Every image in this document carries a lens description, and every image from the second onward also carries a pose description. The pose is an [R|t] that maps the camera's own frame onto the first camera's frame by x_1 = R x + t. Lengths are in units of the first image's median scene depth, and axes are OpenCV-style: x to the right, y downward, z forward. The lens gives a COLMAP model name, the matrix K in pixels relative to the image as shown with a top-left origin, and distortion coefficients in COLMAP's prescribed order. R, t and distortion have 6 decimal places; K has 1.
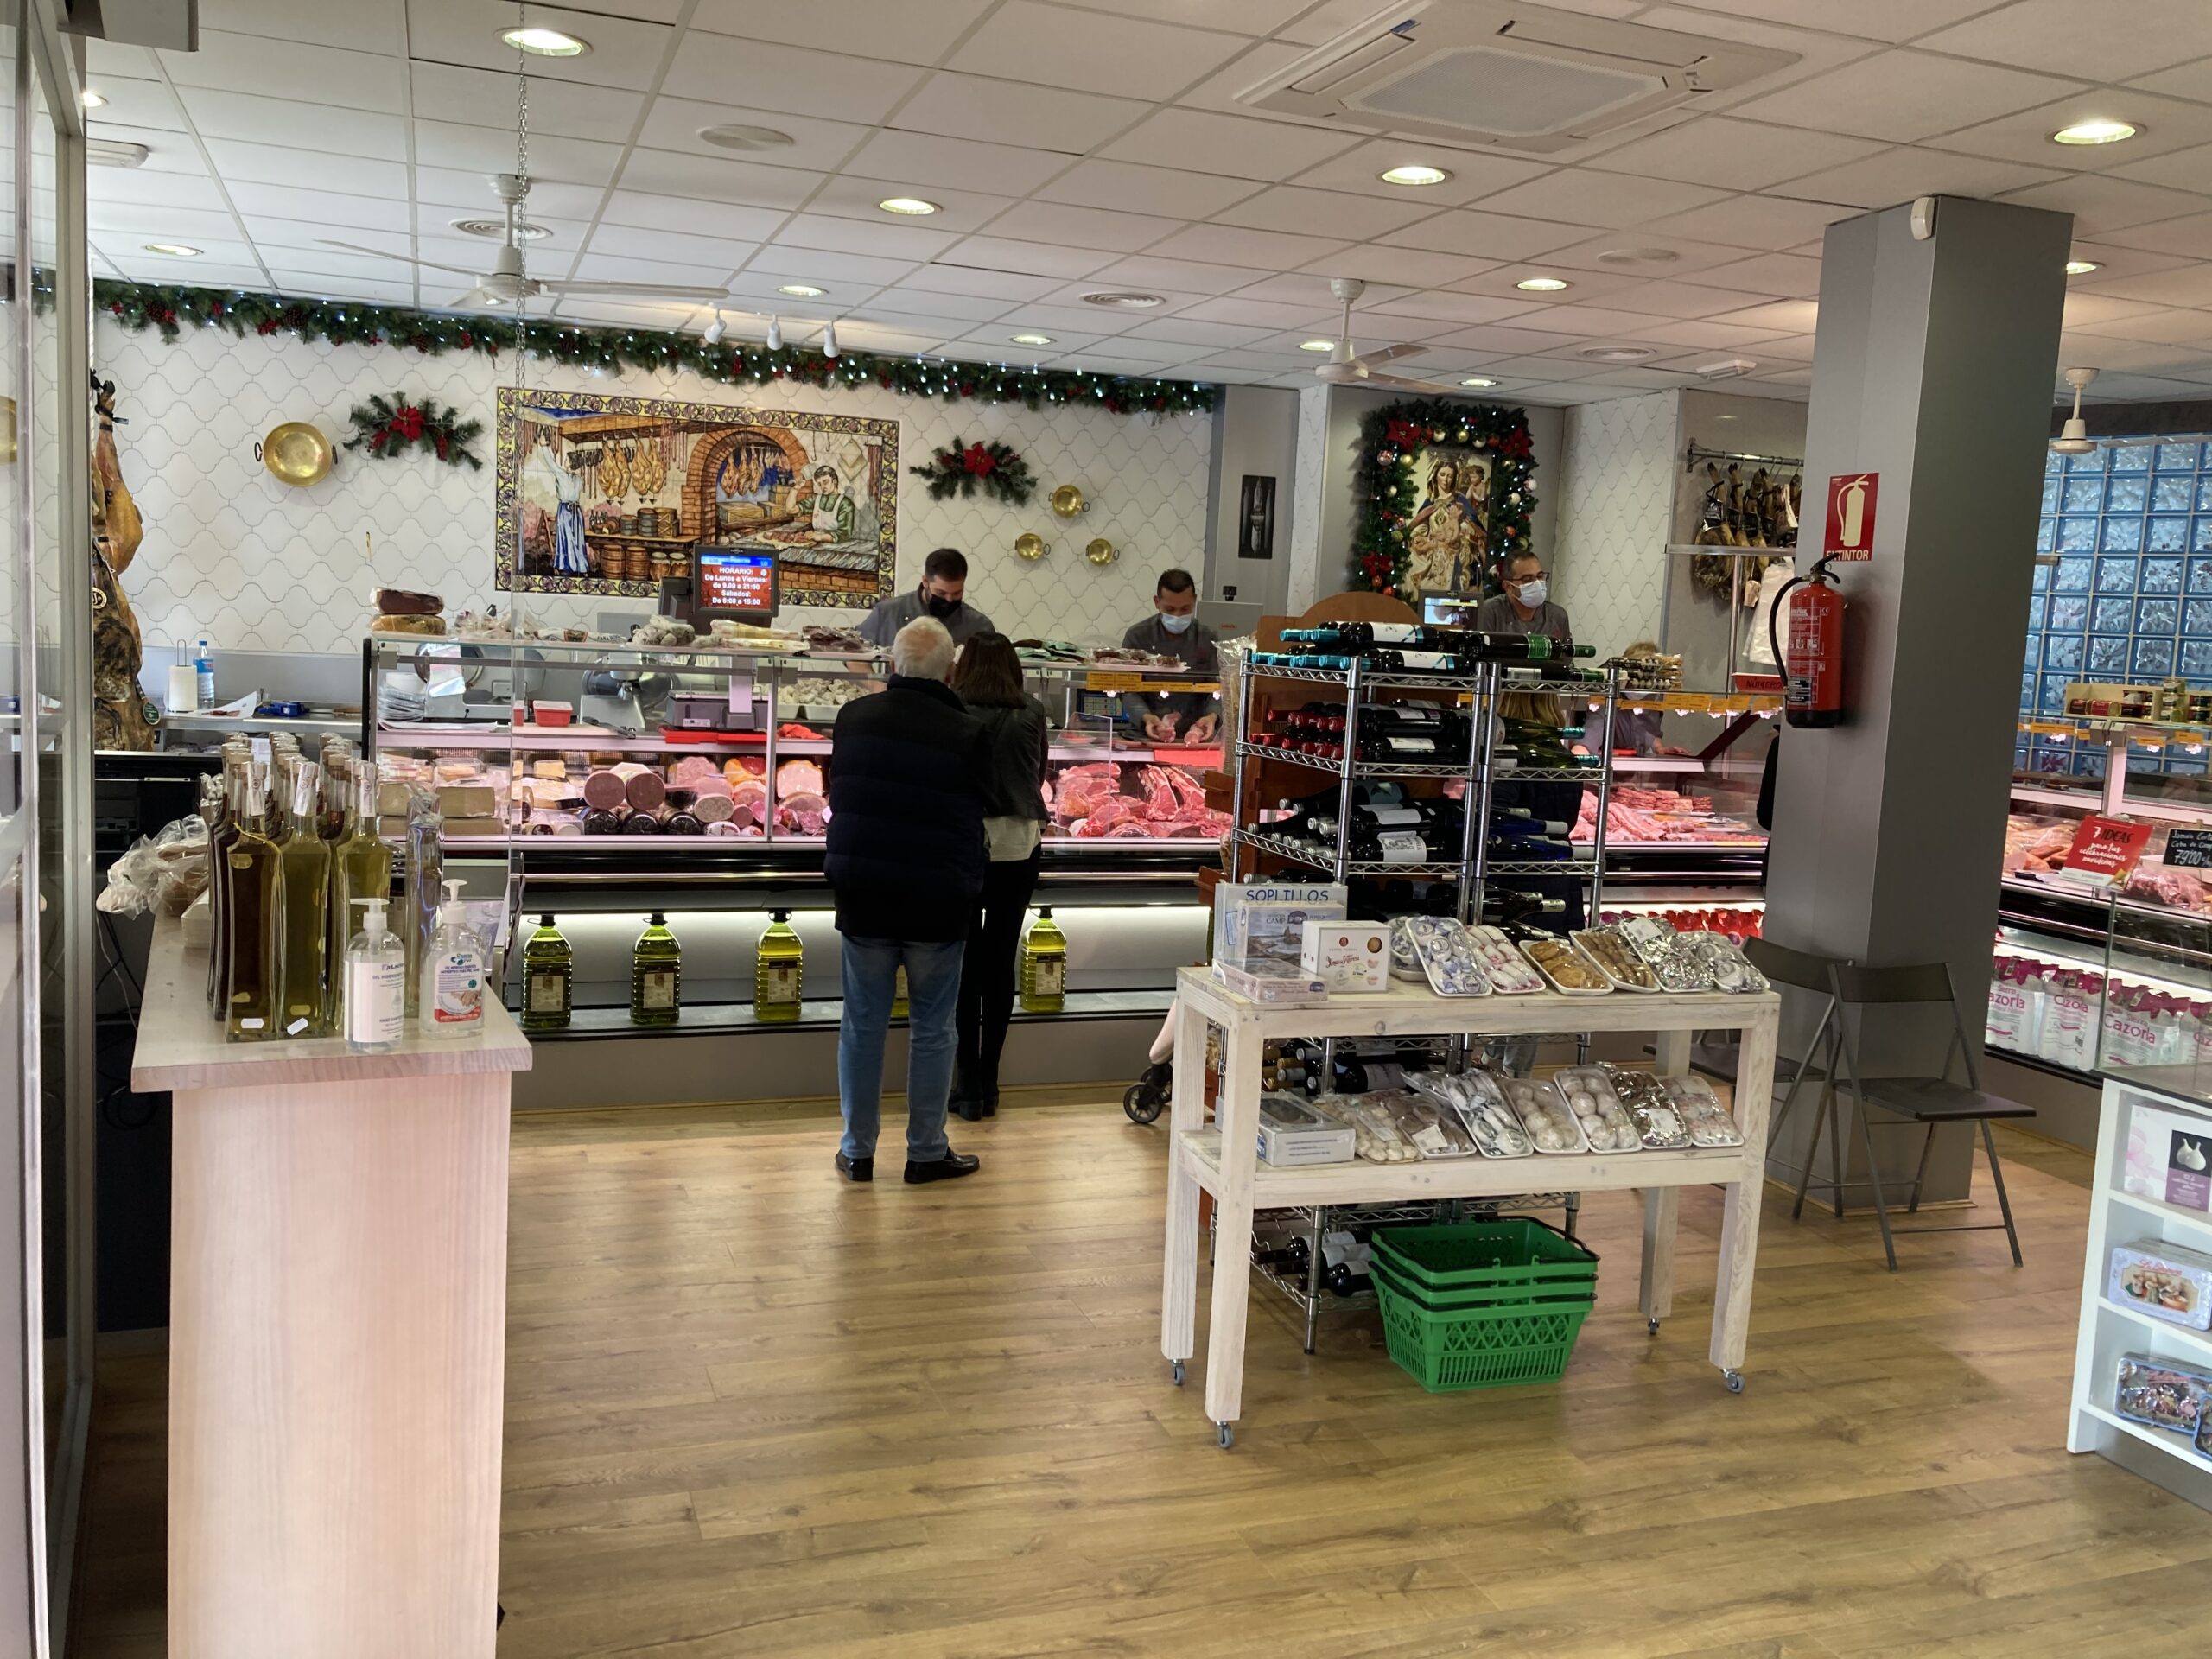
lens RADIAL K [[1818.1, 0, 1106.0], [0, 1818.1, 829.5], [0, 0, 1]] dist [0.006158, 0.002778]
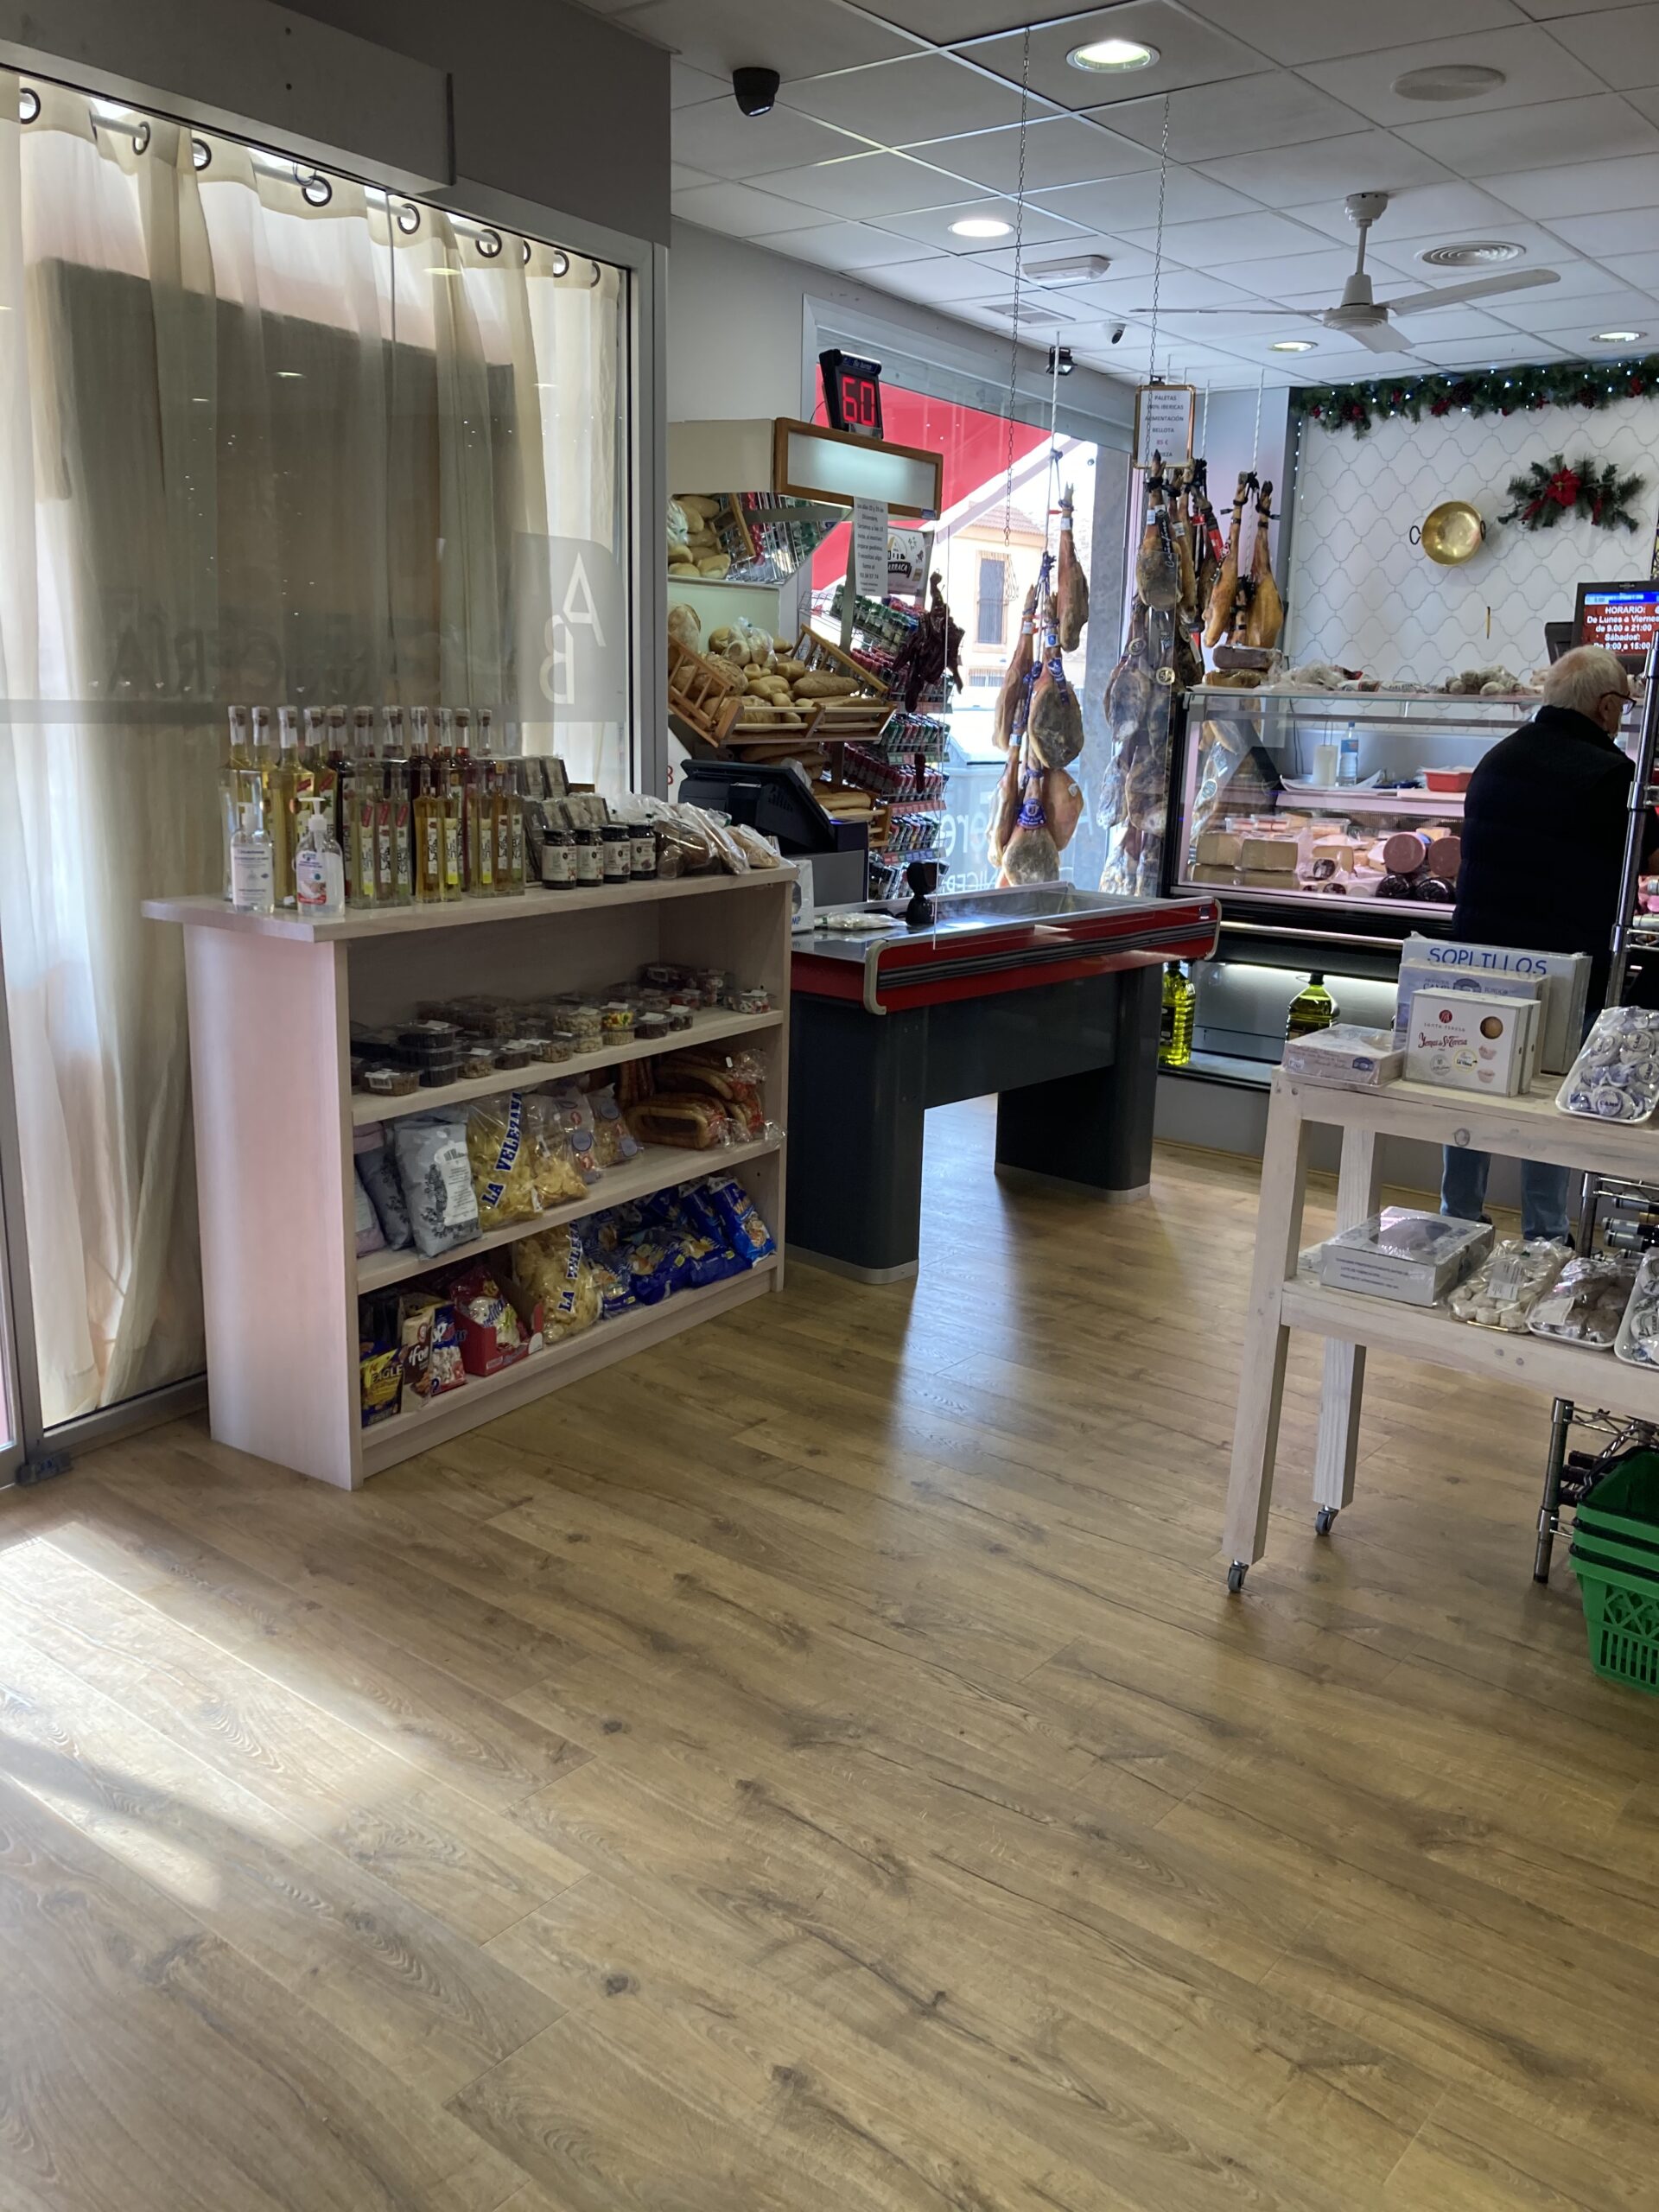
lens RADIAL K [[1795.3, 0, 833.9], [0, 1795.3, 1164.0], [0, 0, 1]] dist [0.003870, 0.009691]
pose [[0.514564, 0.184336, -0.837403, 0.365859], [-0.093628, 0.982858, 0.158822, 0.015884], [0.852325, -0.003320, 0.523002, 0.230632]]
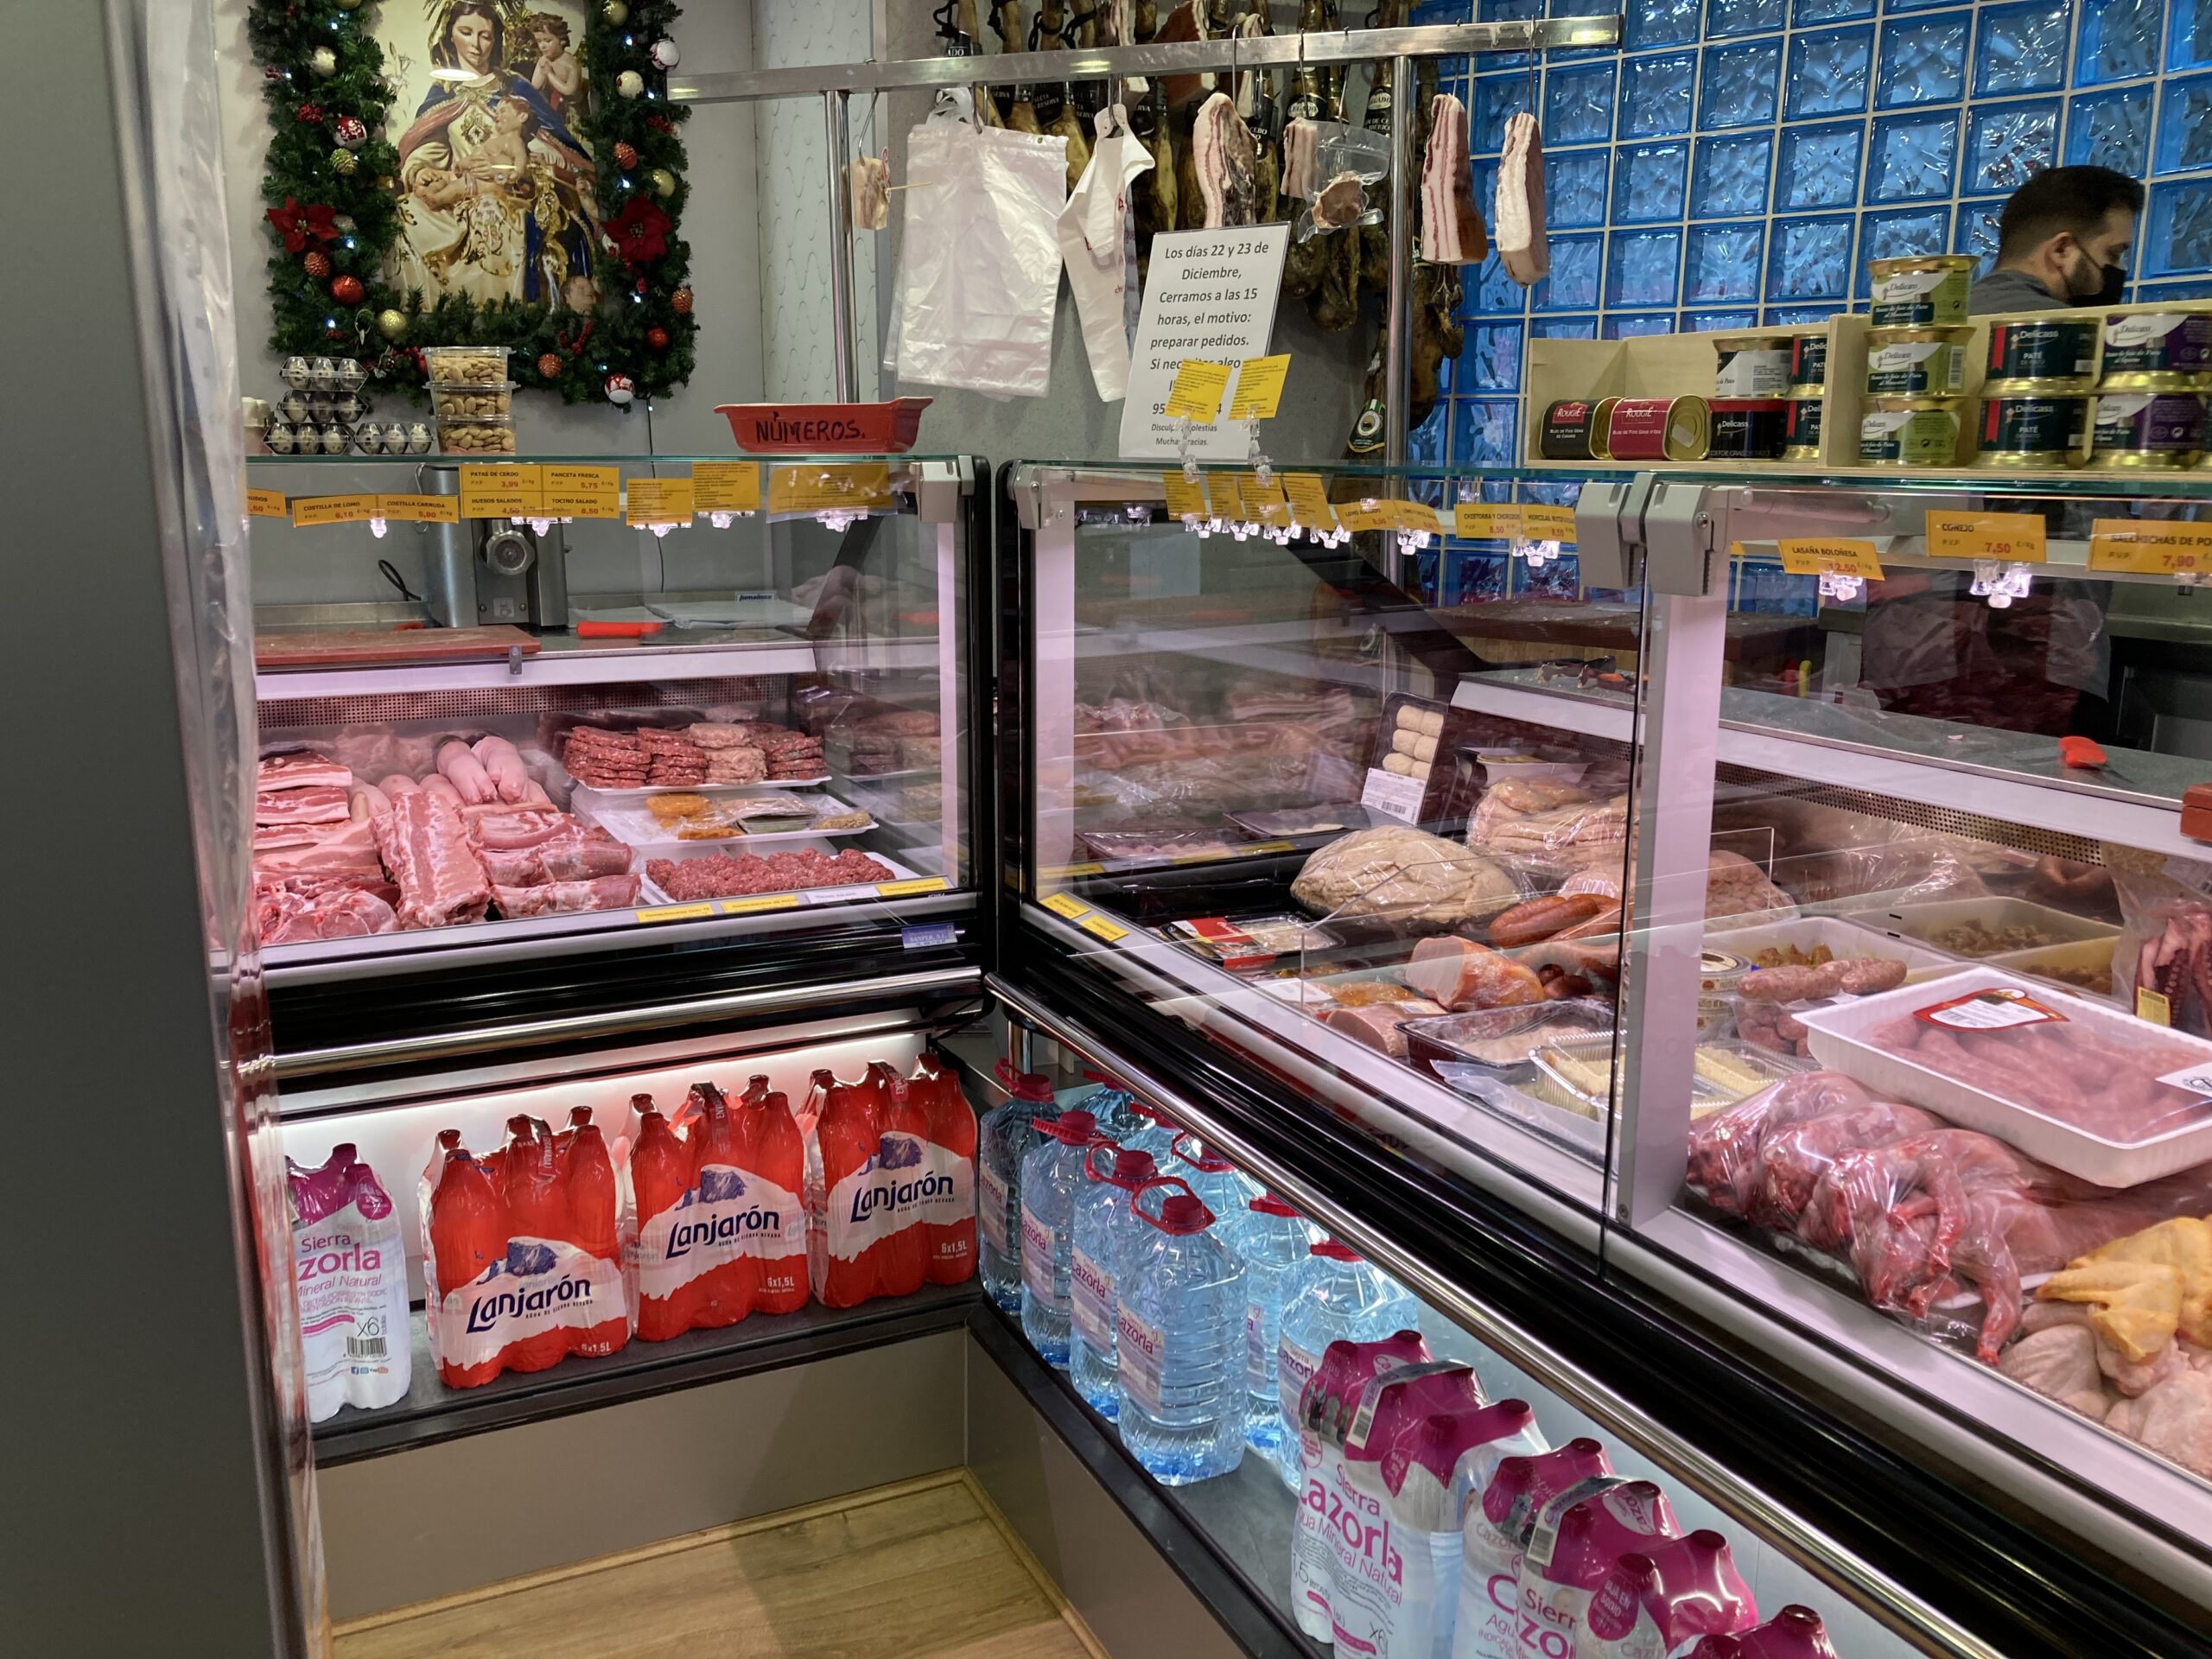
lens RADIAL K [[1795.3, 0, 1106.1], [0, 1795.3, 857.8], [0, 0, 1]] dist [0.003870, 0.009691]
pose [[0.993098, -0.070191, 0.093967, 0.442861], [0.058940, 0.991314, 0.117566, -0.041271], [-0.101403, -0.111216, 0.988609, 0.752346]]
